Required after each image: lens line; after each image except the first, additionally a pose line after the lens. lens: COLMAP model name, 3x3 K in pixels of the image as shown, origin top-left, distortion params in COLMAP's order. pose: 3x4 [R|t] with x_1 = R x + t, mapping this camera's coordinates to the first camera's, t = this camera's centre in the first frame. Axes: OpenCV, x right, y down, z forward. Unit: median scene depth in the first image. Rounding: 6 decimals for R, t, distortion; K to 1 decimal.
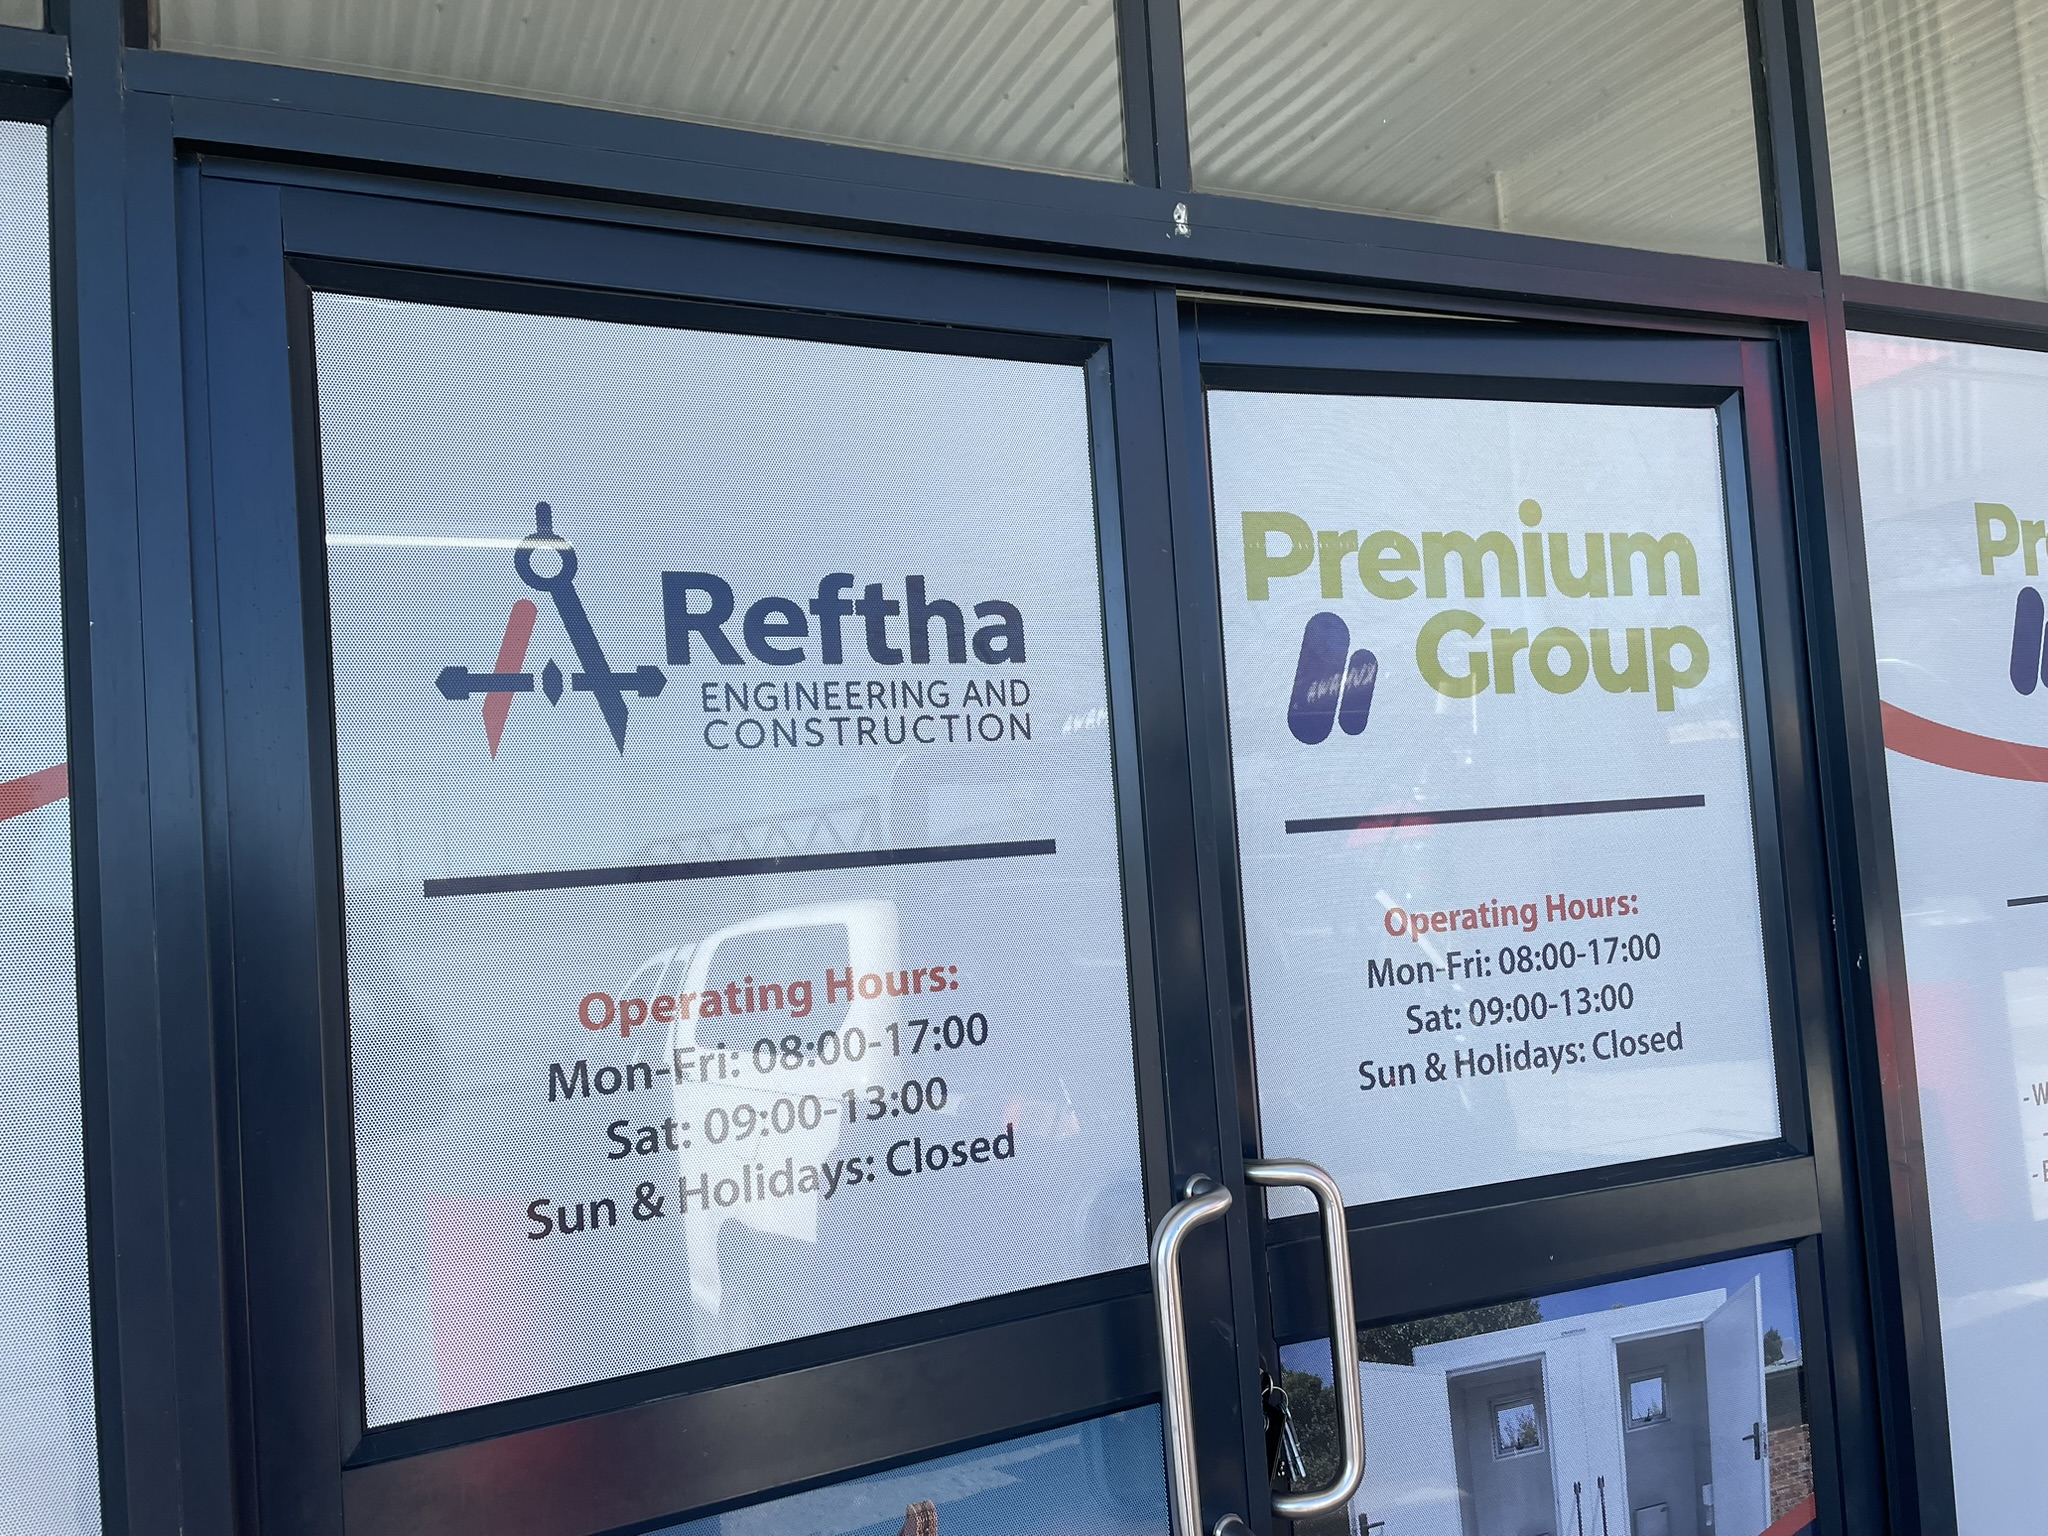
lens RADIAL K [[1534.7, 0, 1033.2], [0, 1534.7, 783.3], [0, 0, 1]] dist [0.095347, -0.124390]
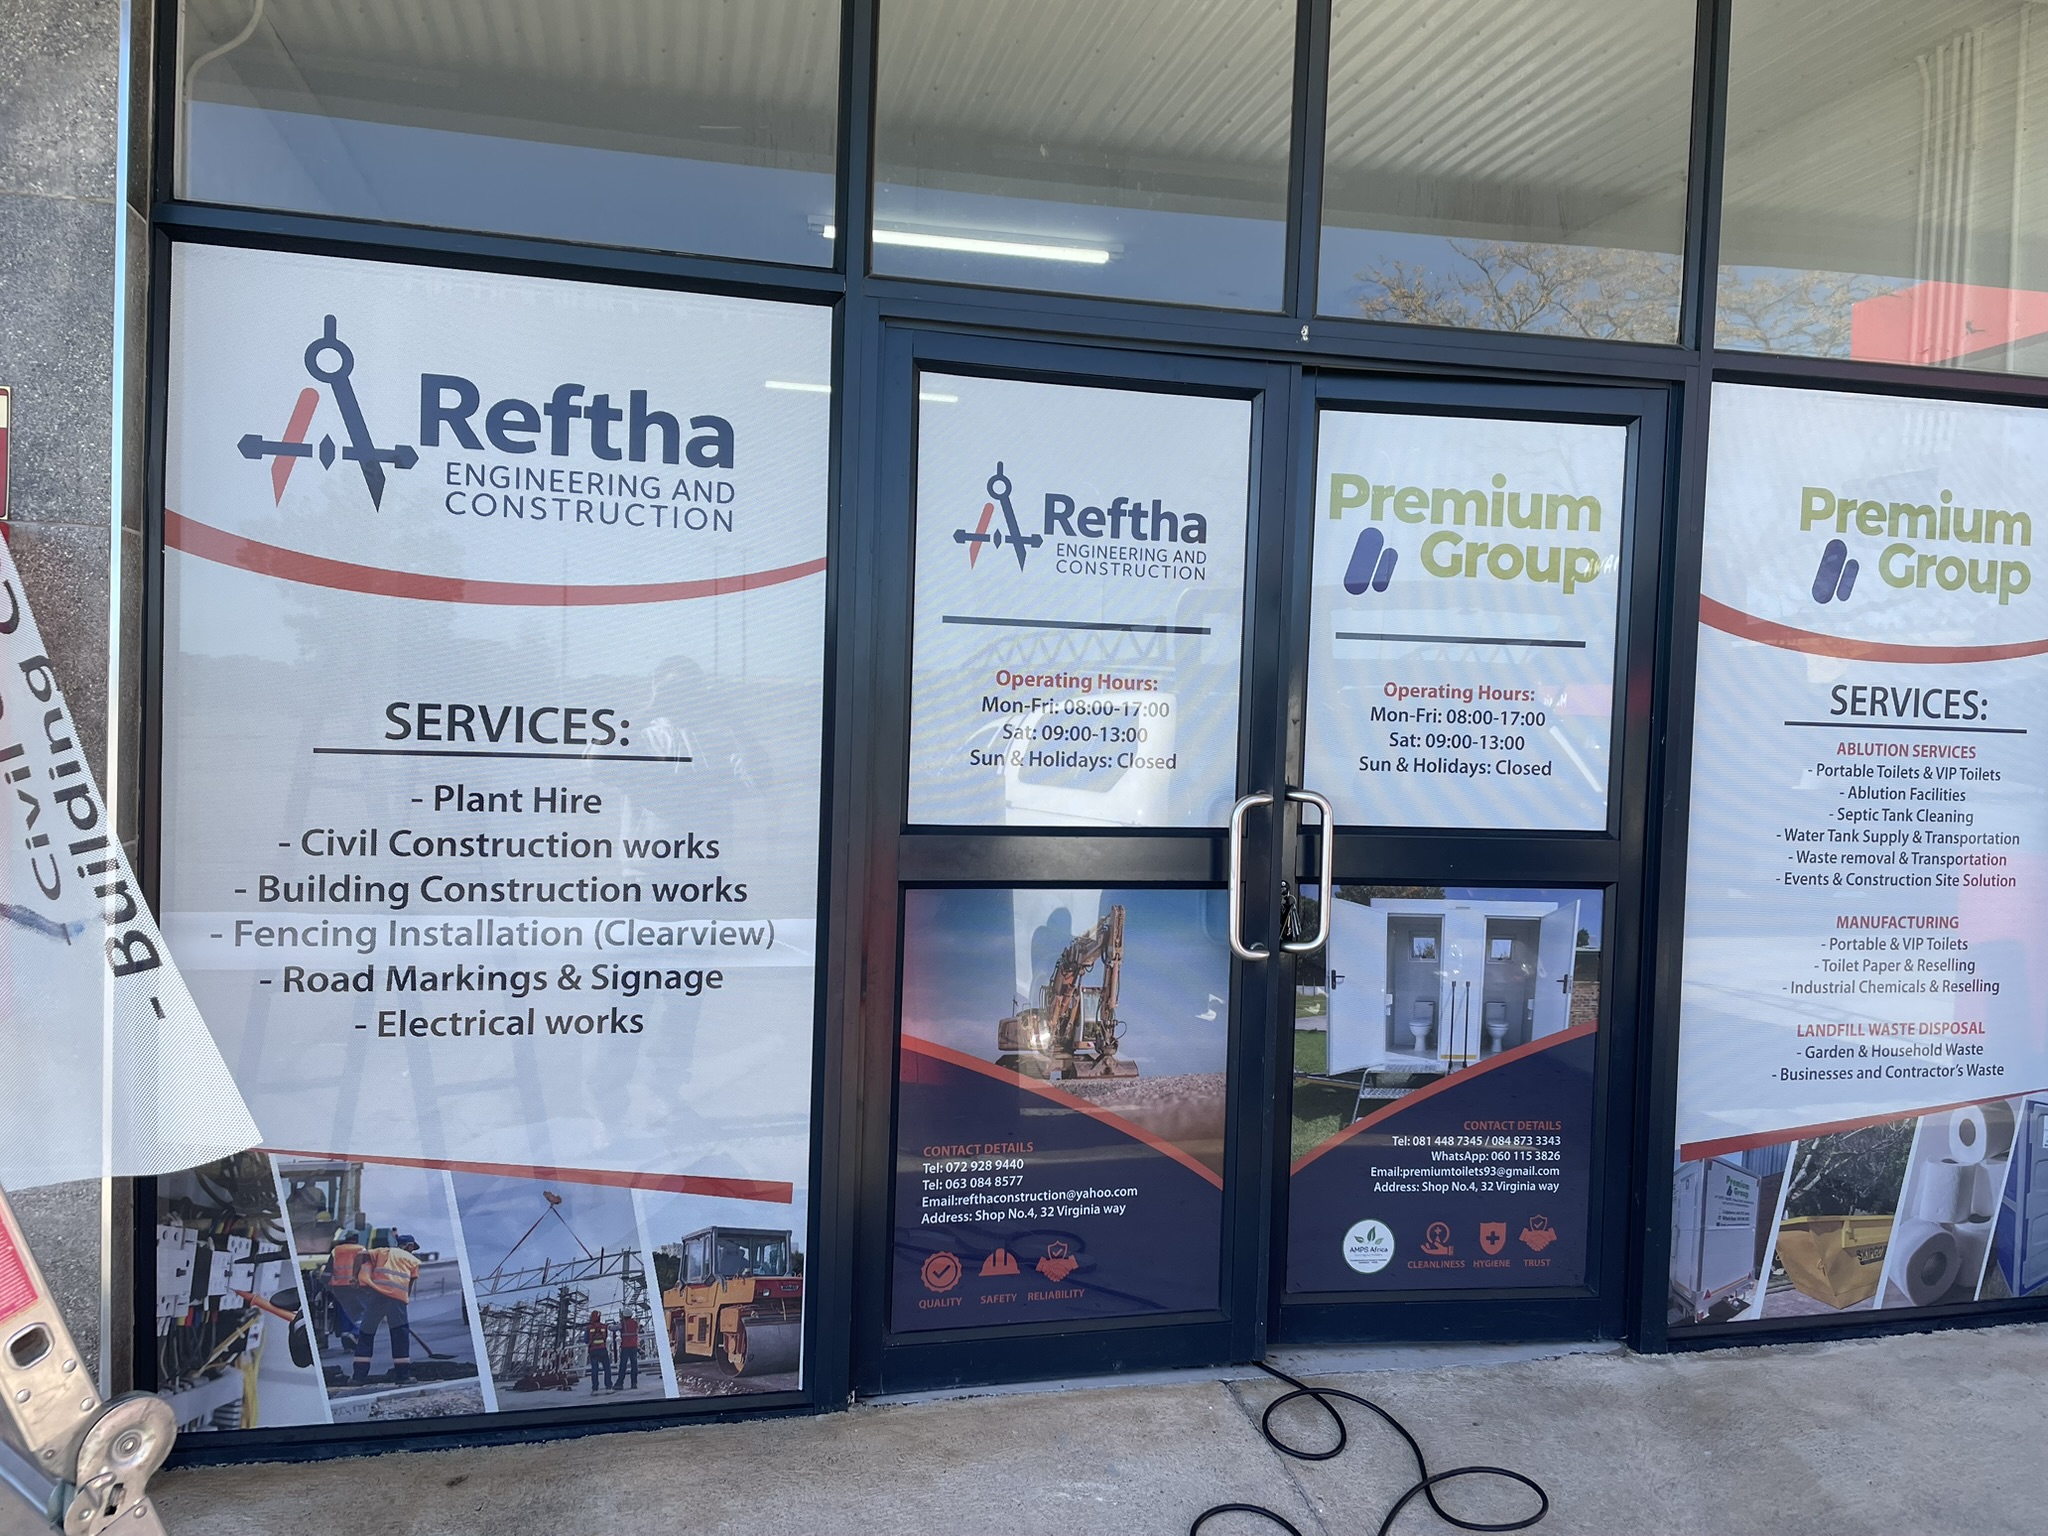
lens RADIAL K [[1534.7, 0, 1041.9], [0, 1534.7, 757.1], [0, 0, 1]] dist [0.095347, -0.124390]
pose [[0.975019, 0.107933, -0.194137, 0.191792], [-0.090522, 0.991213, 0.096445, 0.026023], [0.202841, -0.076462, 0.976222, -1.005239]]
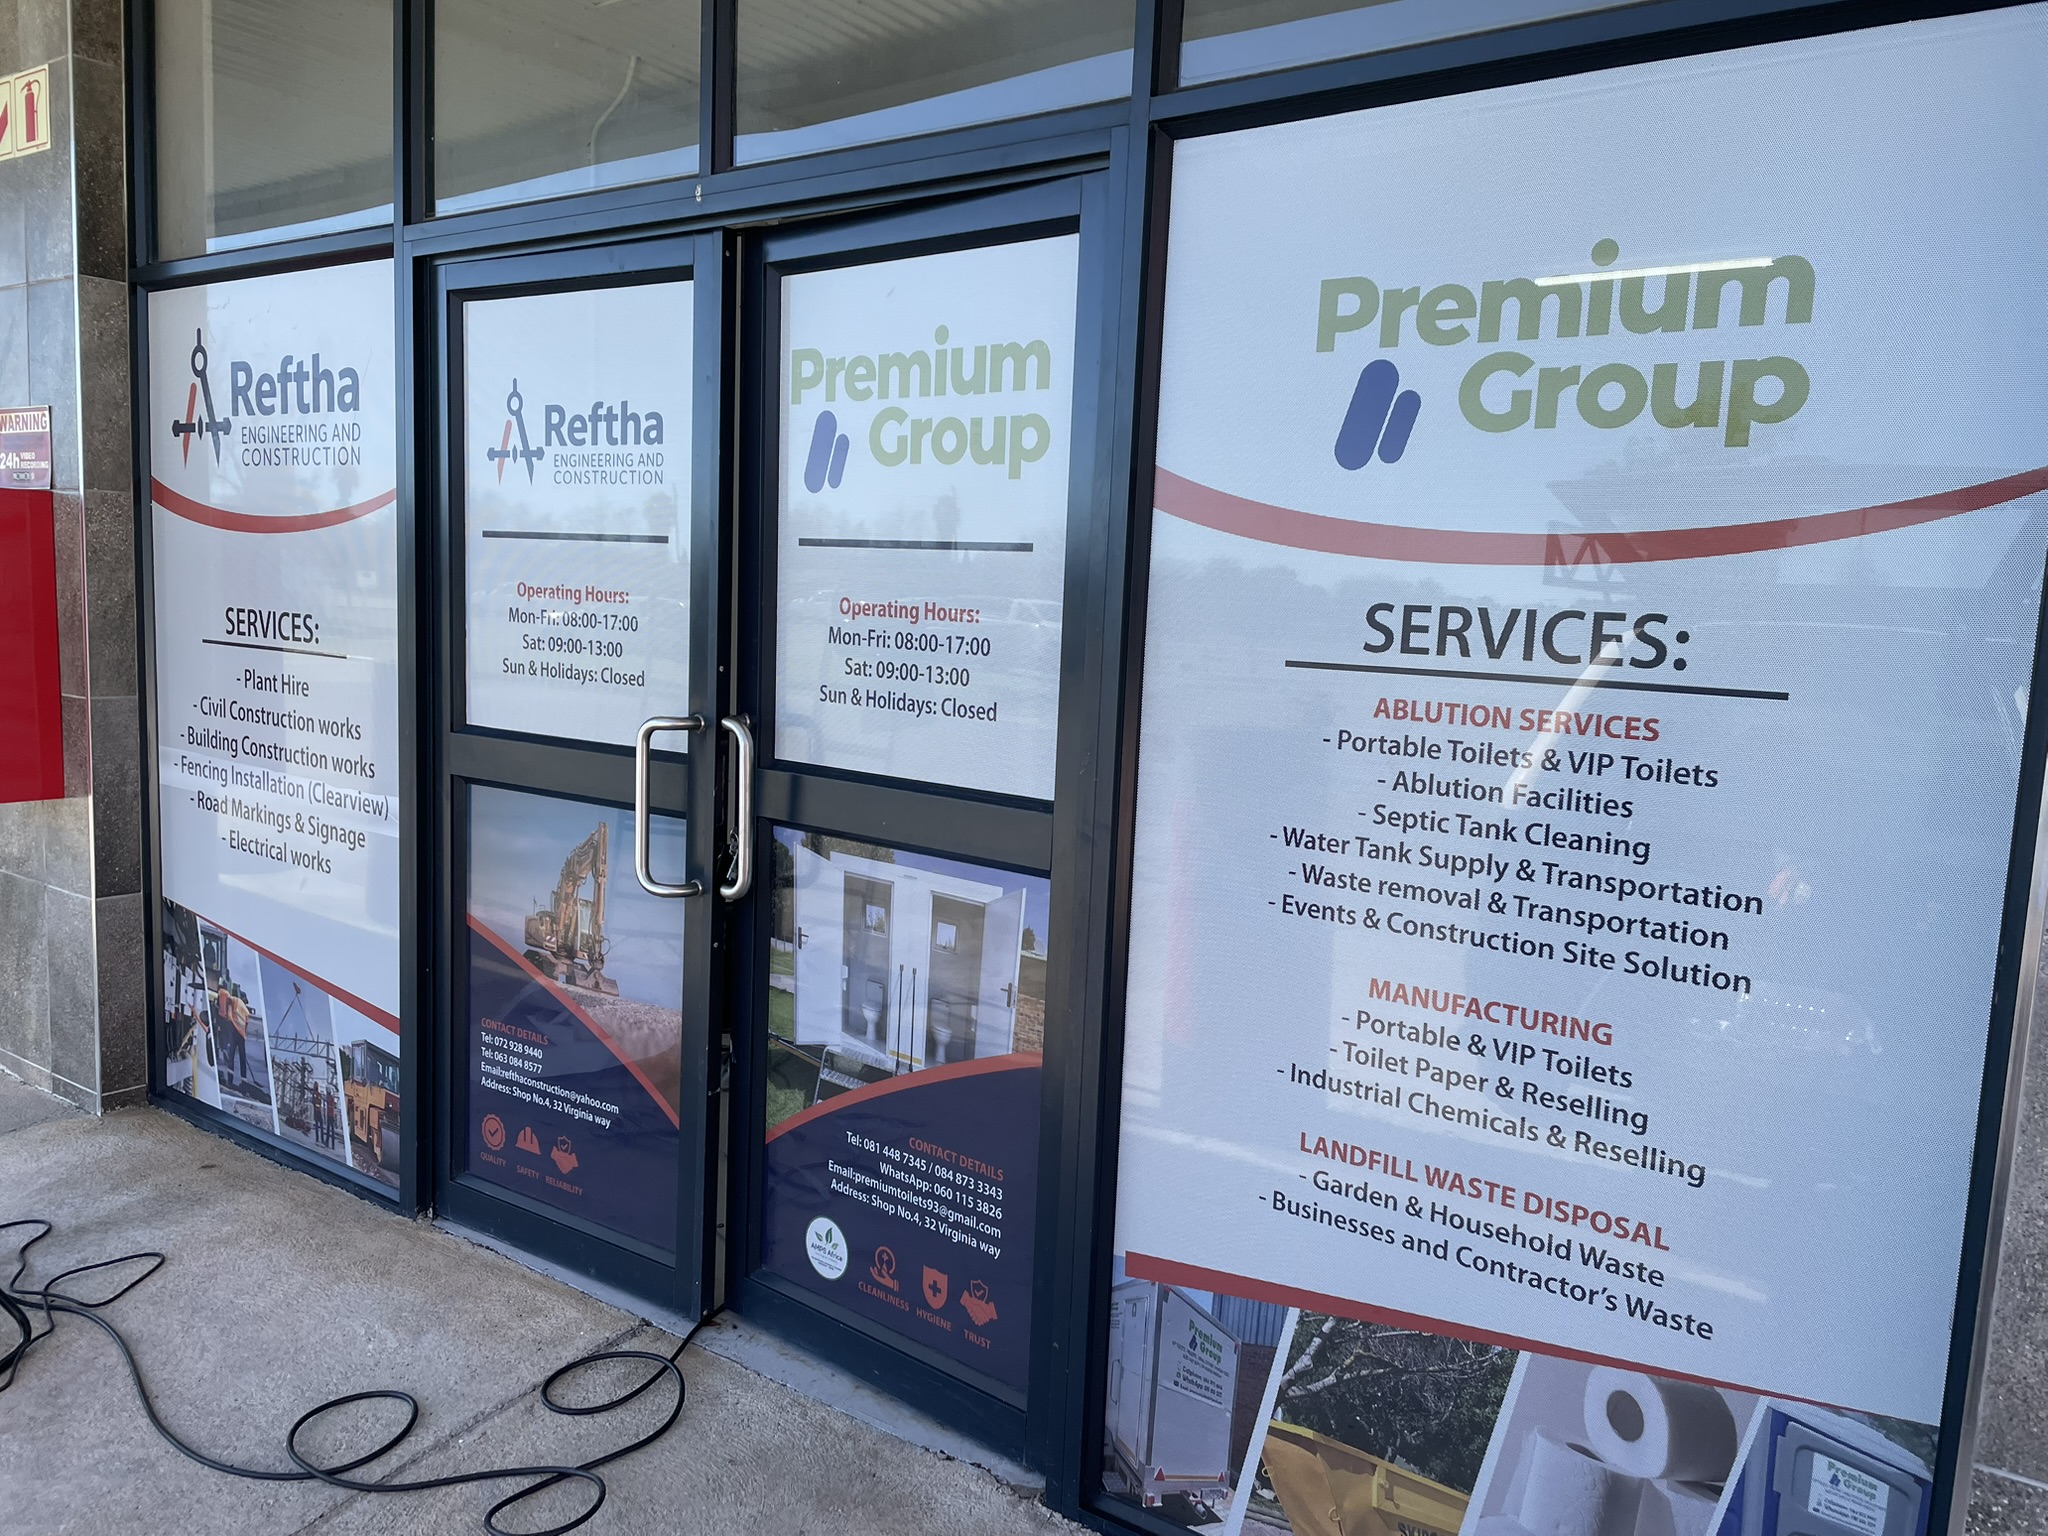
lens RADIAL K [[1534.7, 0, 1040.9], [0, 1534.7, 788.6], [0, 0, 1]] dist [0.095347, -0.124390]
pose [[0.490250, 0.198166, -0.848755, 1.755899], [-0.036523, 0.977625, 0.207158, -0.066333], [0.870816, -0.070560, 0.486518, 0.369293]]
